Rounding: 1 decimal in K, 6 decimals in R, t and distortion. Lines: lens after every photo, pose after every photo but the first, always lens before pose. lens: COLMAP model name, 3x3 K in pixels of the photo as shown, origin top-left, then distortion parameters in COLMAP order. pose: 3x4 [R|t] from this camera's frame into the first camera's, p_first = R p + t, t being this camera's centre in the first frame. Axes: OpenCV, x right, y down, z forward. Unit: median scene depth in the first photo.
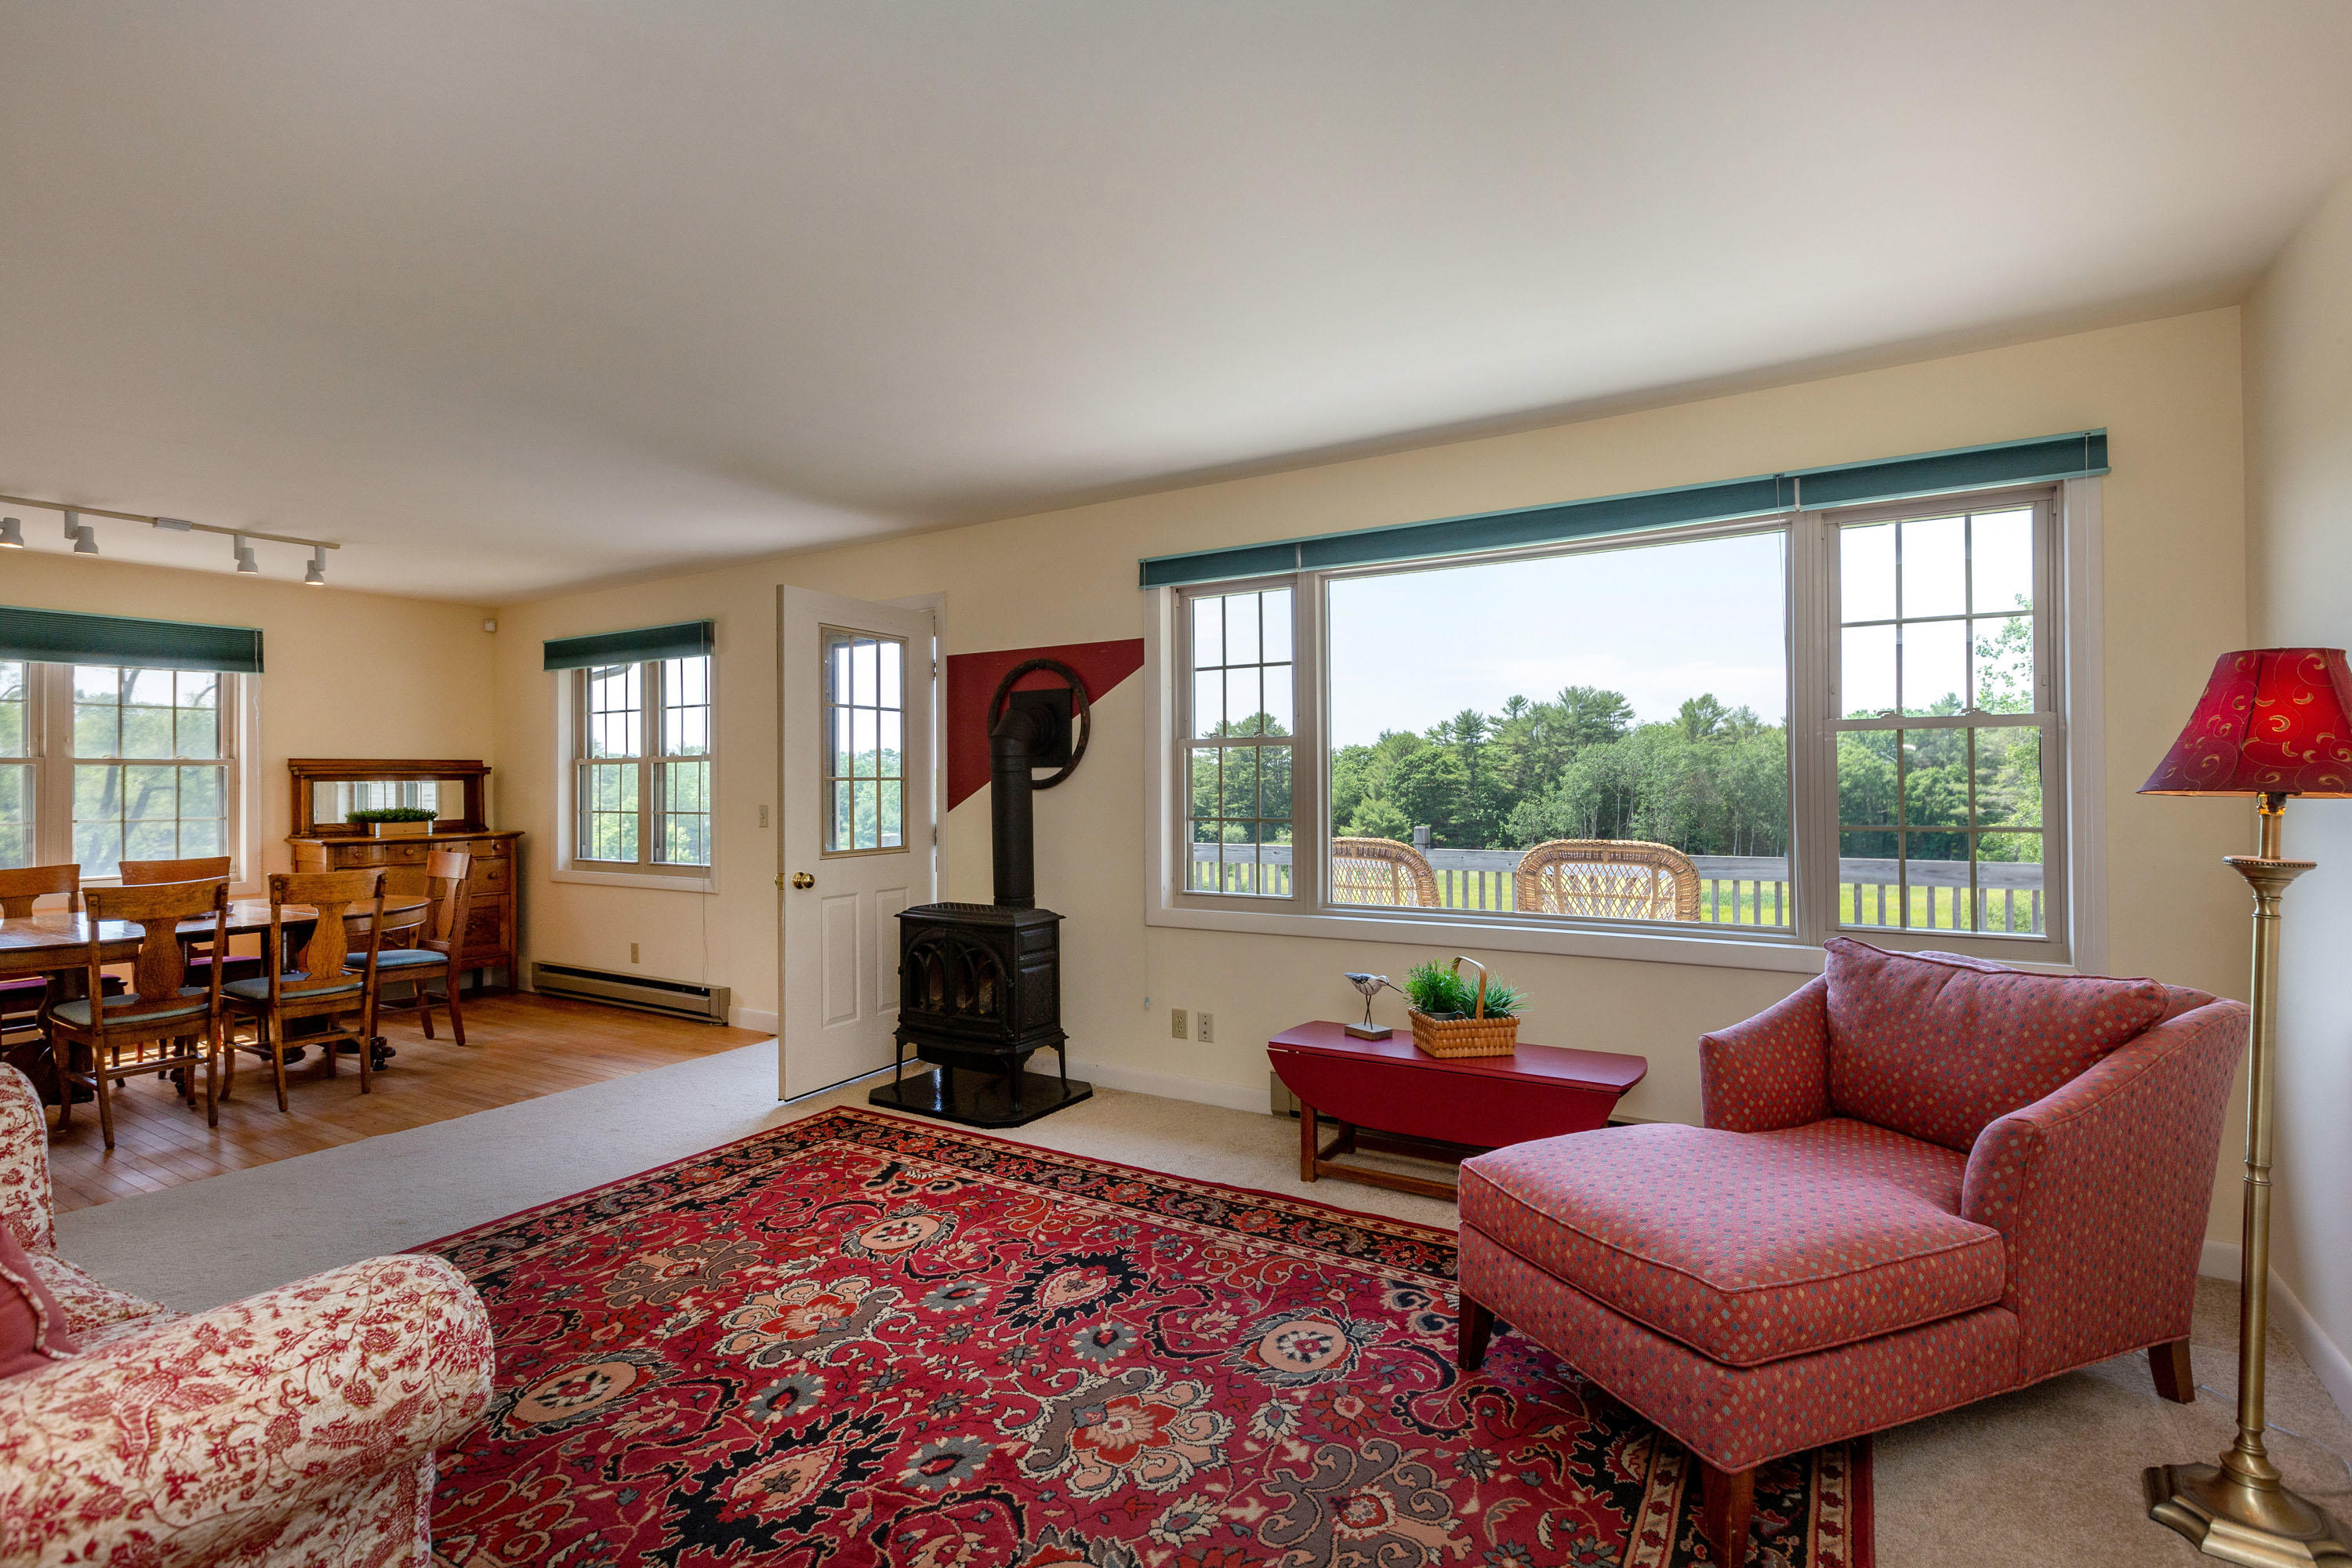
lens RADIAL K [[1119.0, 0, 1181.2], [0, 1119.0, 774.3], [0, 0, 1]] dist [-0.002172, 0.000255]
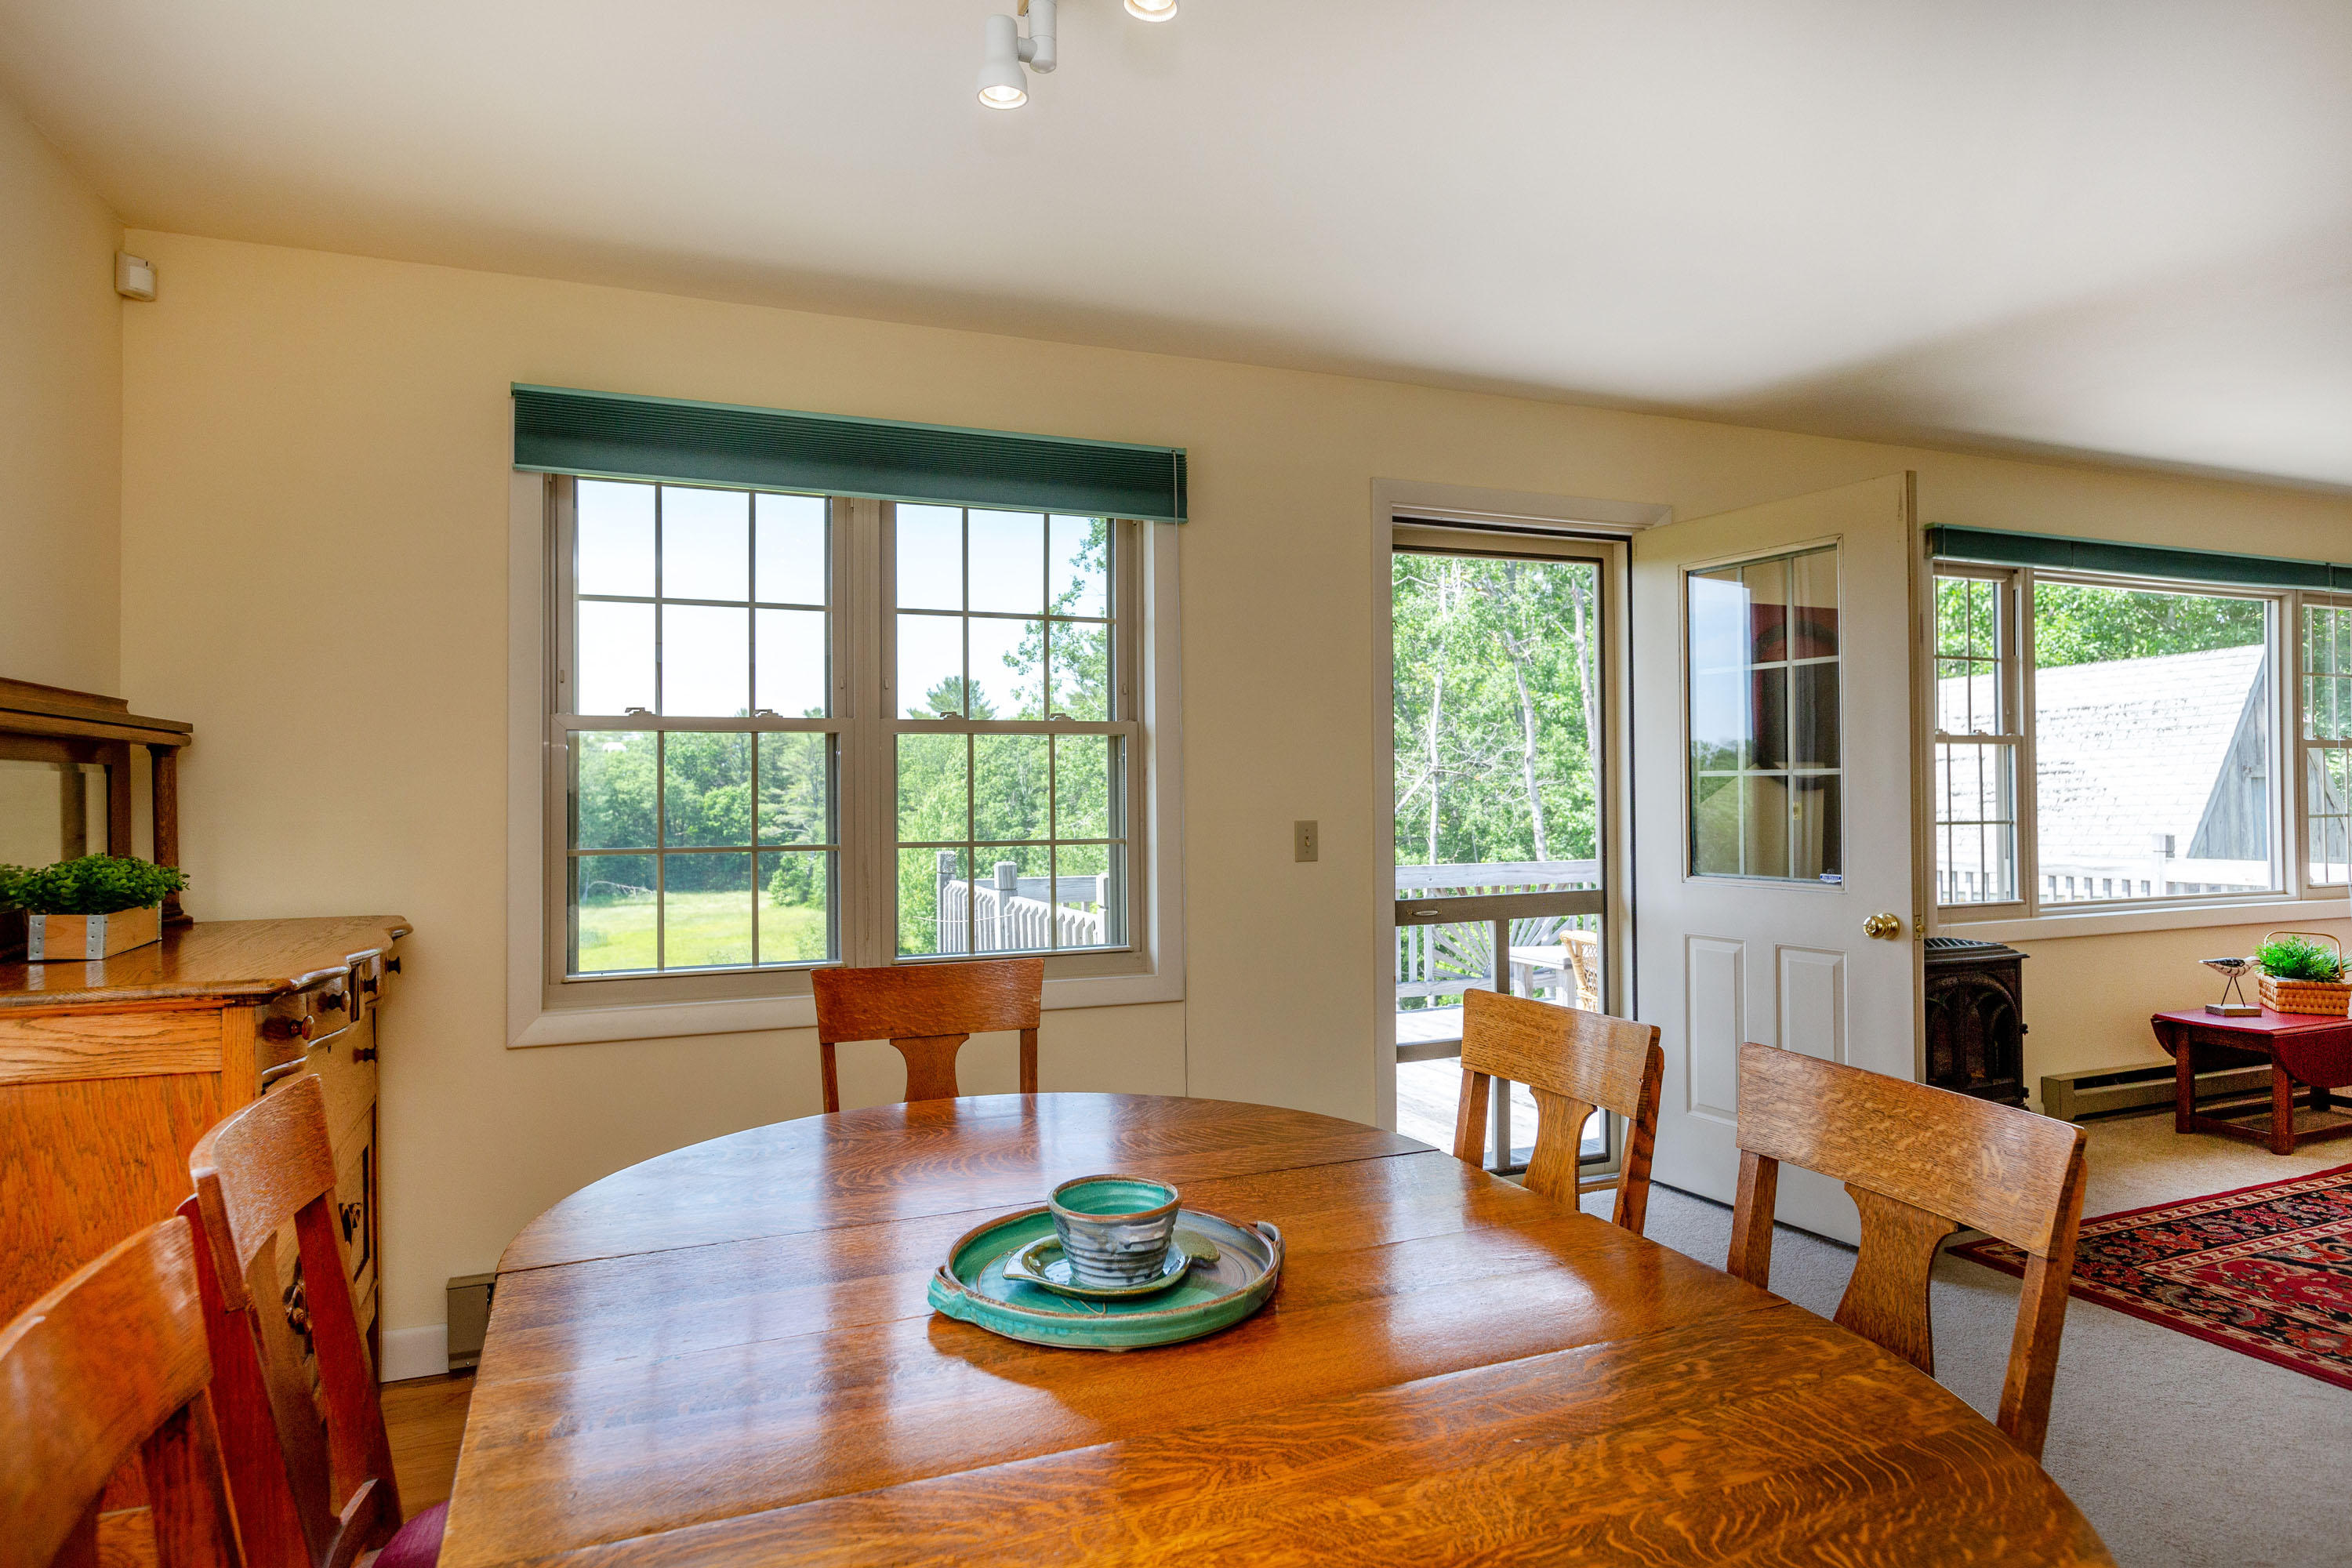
lens RADIAL K [[1335.0, 0, 1168.1], [0, 1335.0, 780.3], [0, 0, 1]] dist [-0.004378, -0.000410]
pose [[0.587551, 0.011550, 0.809104, -1.427993], [-0.004072, 0.999928, -0.011317, 0.024567], [-0.809177, 0.003355, 0.587556, 1.036477]]
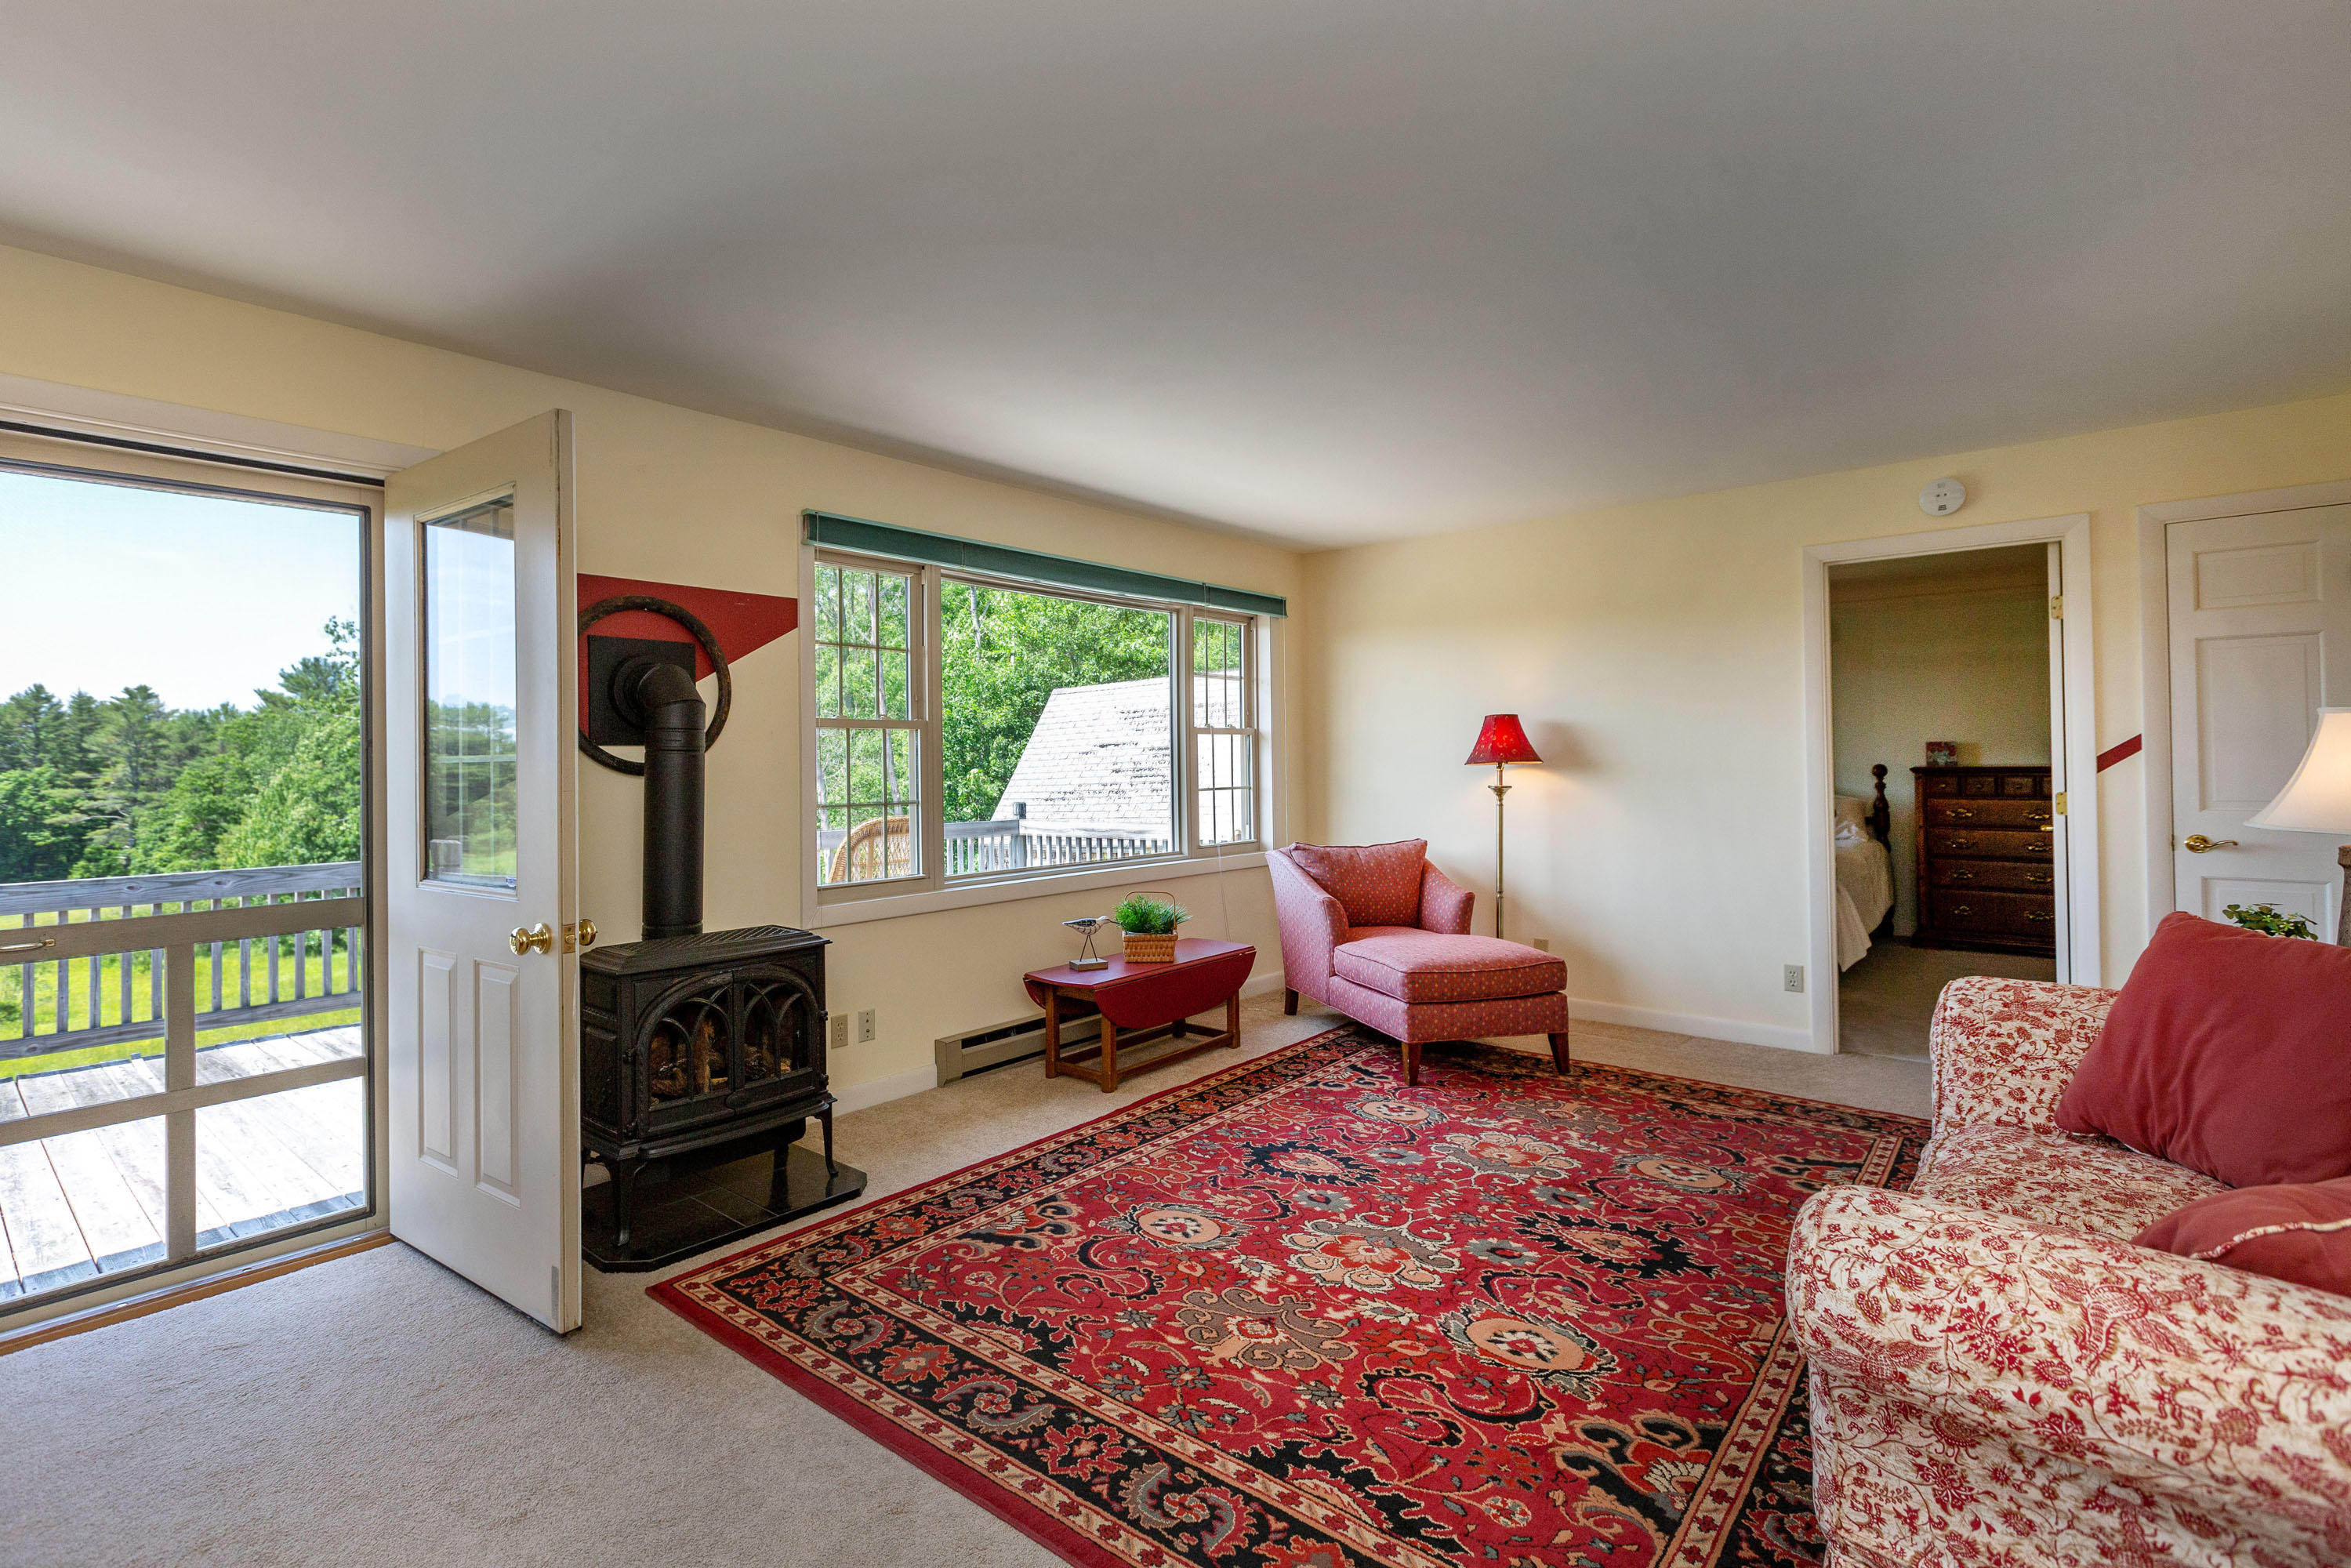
lens RADIAL K [[1098.1, 0, 1116.4], [0, 1098.1, 763.5], [0, 0, 1]] dist [0.001267, 0.000192]
pose [[0.169118, 0.005745, 0.985579, -0.982284], [0.006297, 0.999956, -0.006909, 0.015983], [-0.985576, 0.007374, 0.169074, 0.734717]]
